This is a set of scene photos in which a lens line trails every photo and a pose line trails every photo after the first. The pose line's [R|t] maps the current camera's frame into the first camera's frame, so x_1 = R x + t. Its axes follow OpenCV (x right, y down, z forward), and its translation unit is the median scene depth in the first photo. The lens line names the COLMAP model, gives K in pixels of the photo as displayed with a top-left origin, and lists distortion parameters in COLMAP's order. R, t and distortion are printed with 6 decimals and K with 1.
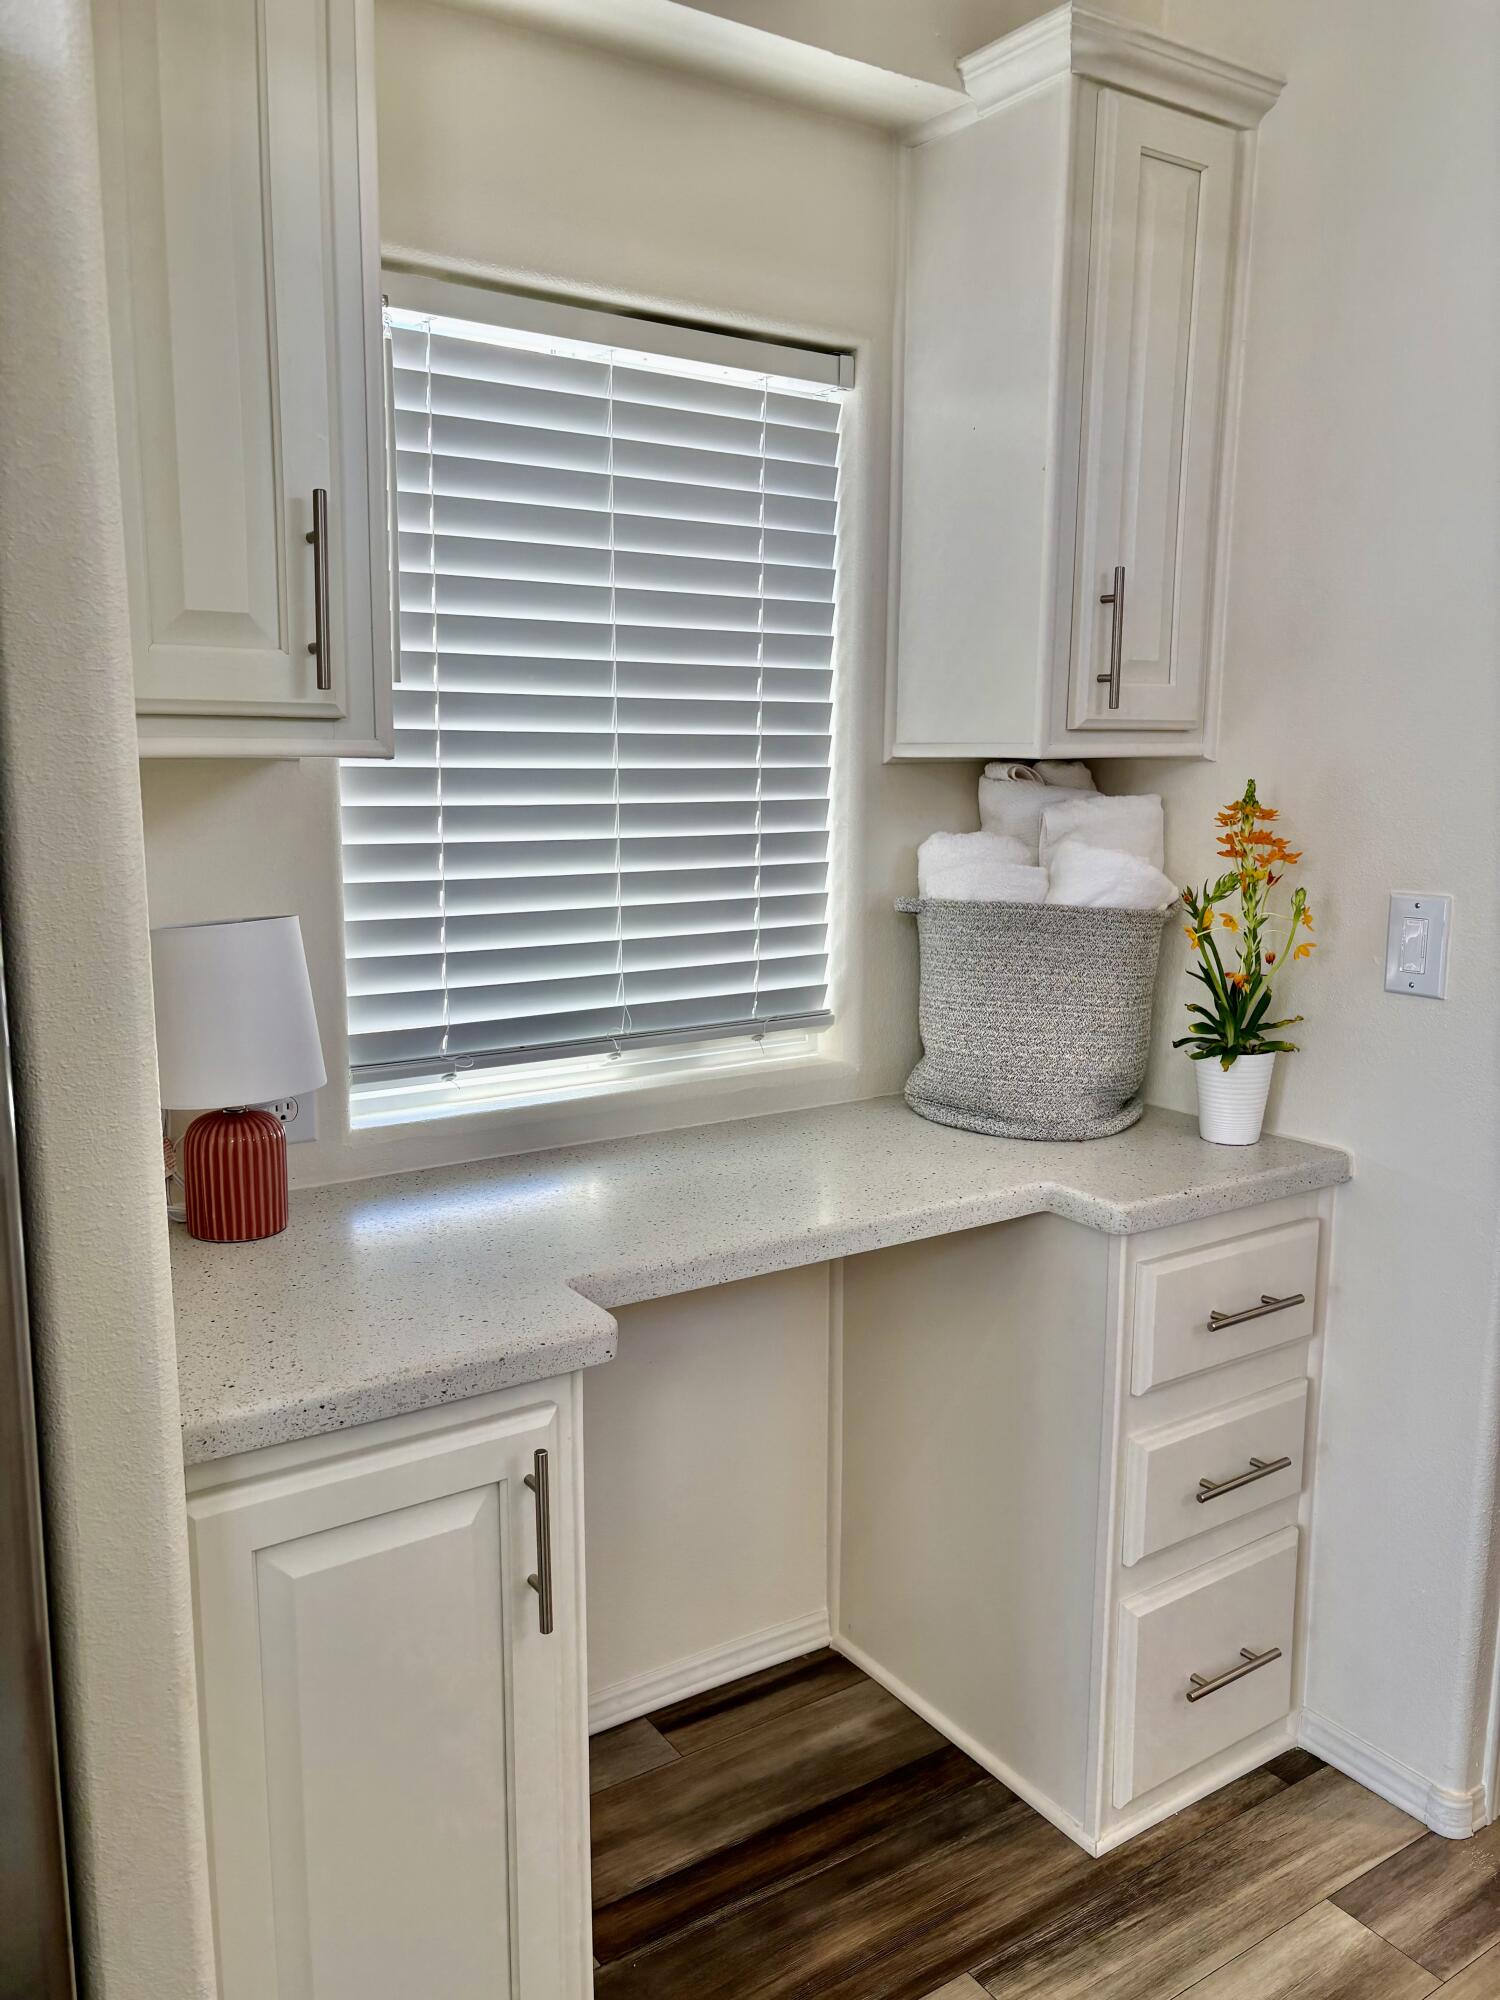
lens RADIAL K [[1517.0, 0, 747.1], [0, 1517.0, 1001.5], [0, 0, 1]] dist [0.038887, -0.037235]
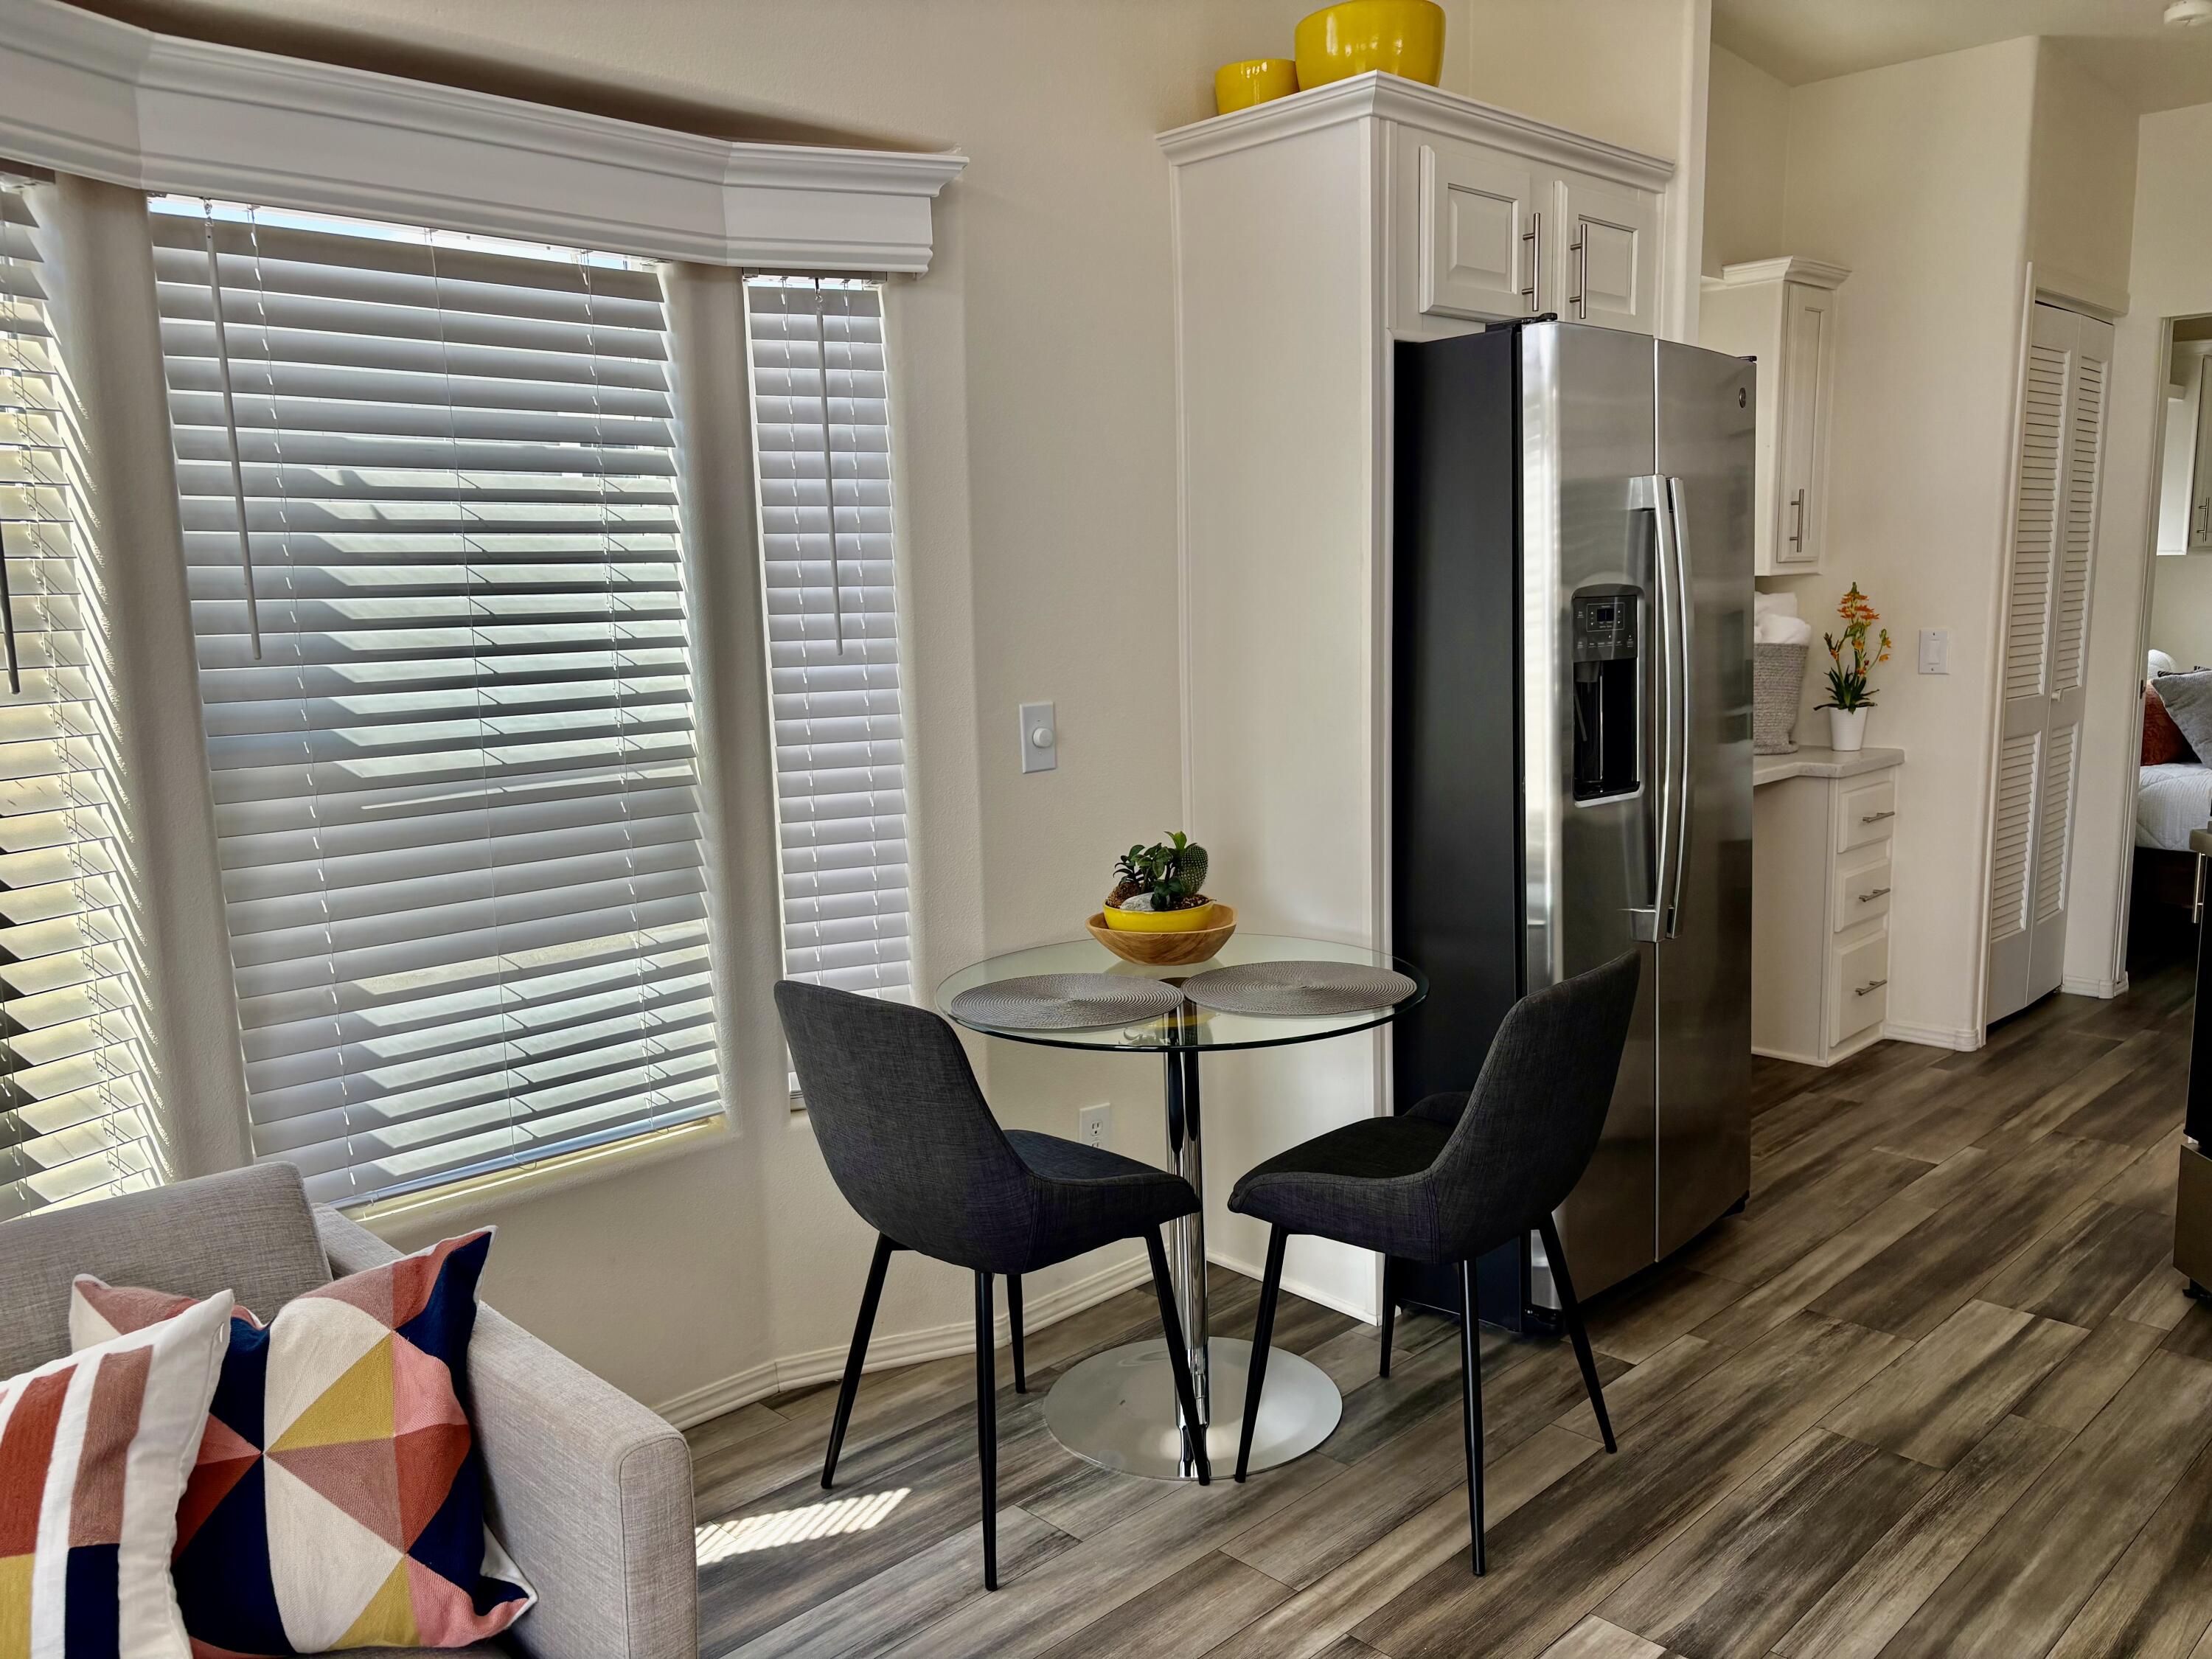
lens RADIAL K [[1677.8, 0, 1107.1], [0, 1677.8, 834.7], [0, 0, 1]] dist [0.038887, -0.037235]
pose [[0.982623, -0.062142, 0.174900, -1.179885], [0.063713, 0.997963, -0.003378, 0.158073], [-0.174334, 0.014463, 0.984580, -1.210250]]
